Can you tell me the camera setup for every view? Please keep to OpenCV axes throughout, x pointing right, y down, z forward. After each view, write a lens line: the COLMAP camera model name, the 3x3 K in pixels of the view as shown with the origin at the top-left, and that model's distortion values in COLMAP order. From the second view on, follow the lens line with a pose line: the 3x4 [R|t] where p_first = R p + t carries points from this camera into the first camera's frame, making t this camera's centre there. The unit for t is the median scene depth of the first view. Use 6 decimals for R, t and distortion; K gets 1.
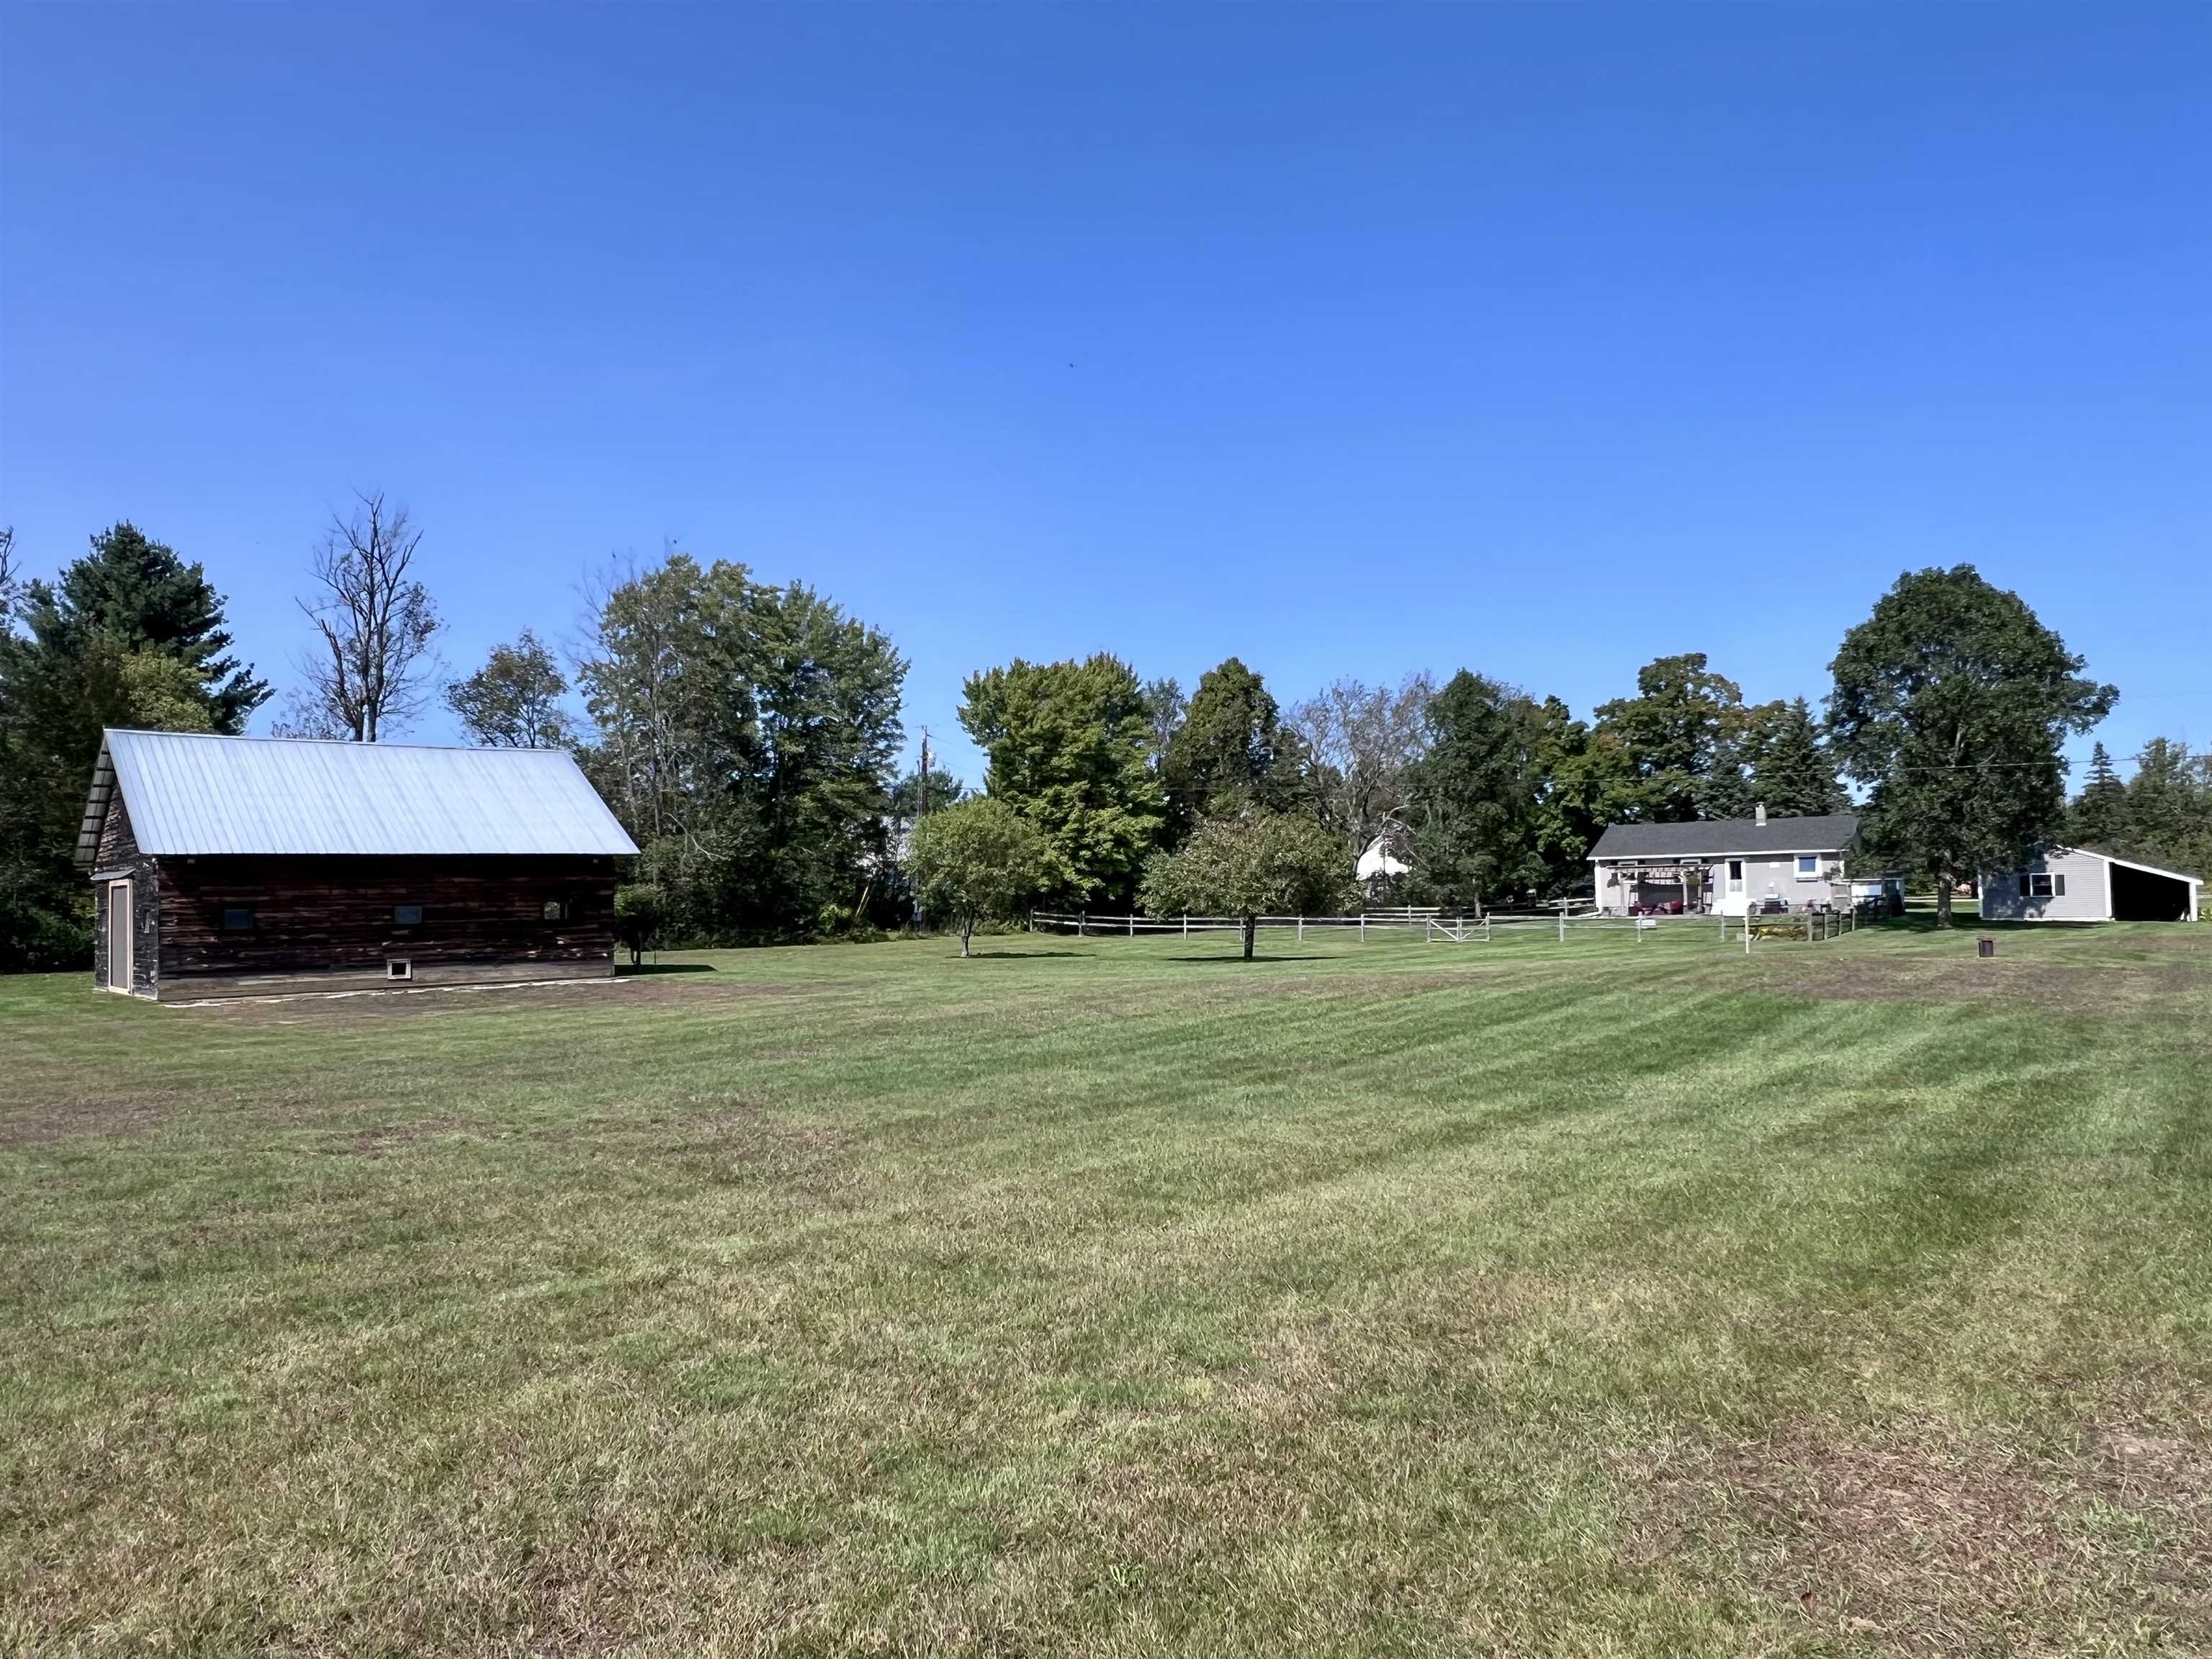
lens RADIAL K [[1565.9, 0, 1106.0], [0, 1565.9, 829.5], [0, 0, 1]] dist [-0.002417, -0.000565]
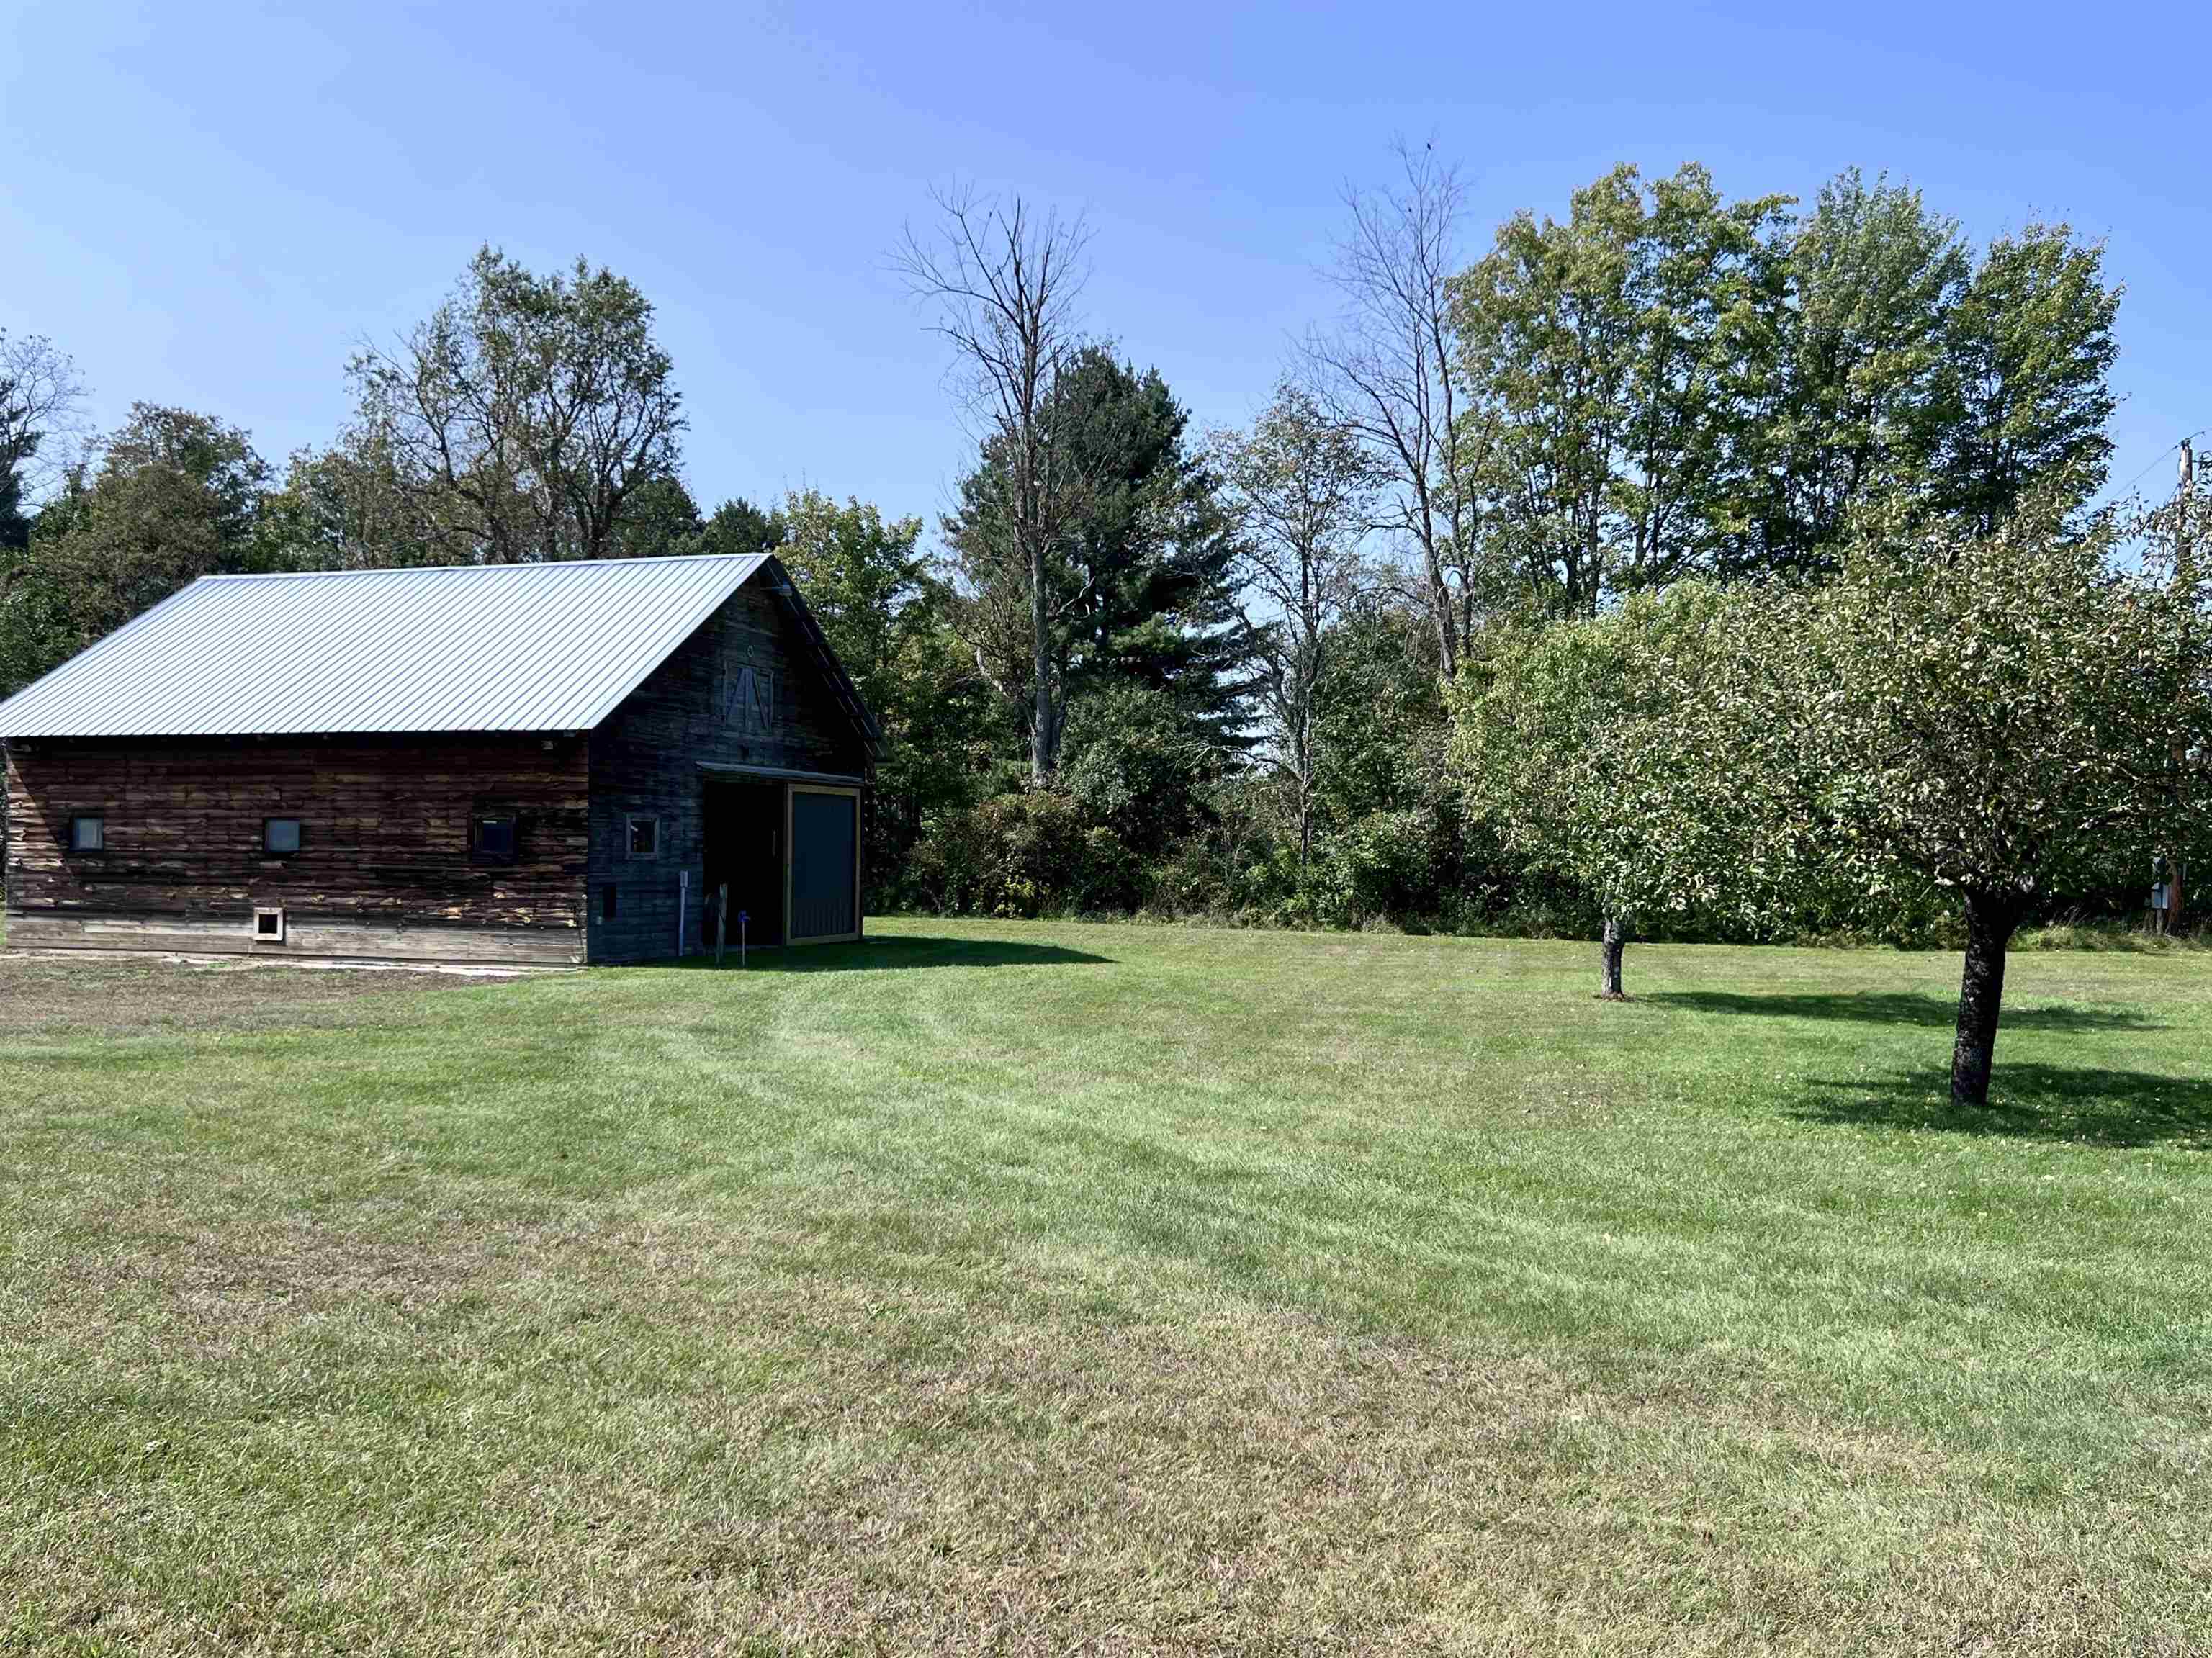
lens RADIAL K [[1817.1, 0, 1106.0], [0, 1817.1, 829.0], [0, 0, 1]] dist [0.004259, 0.001836]
pose [[0.439835, -0.005679, -0.898061, 0.329028], [0.011932, 0.999929, -0.000480, 0.056170], [0.898000, -0.010505, 0.439871, 0.978617]]
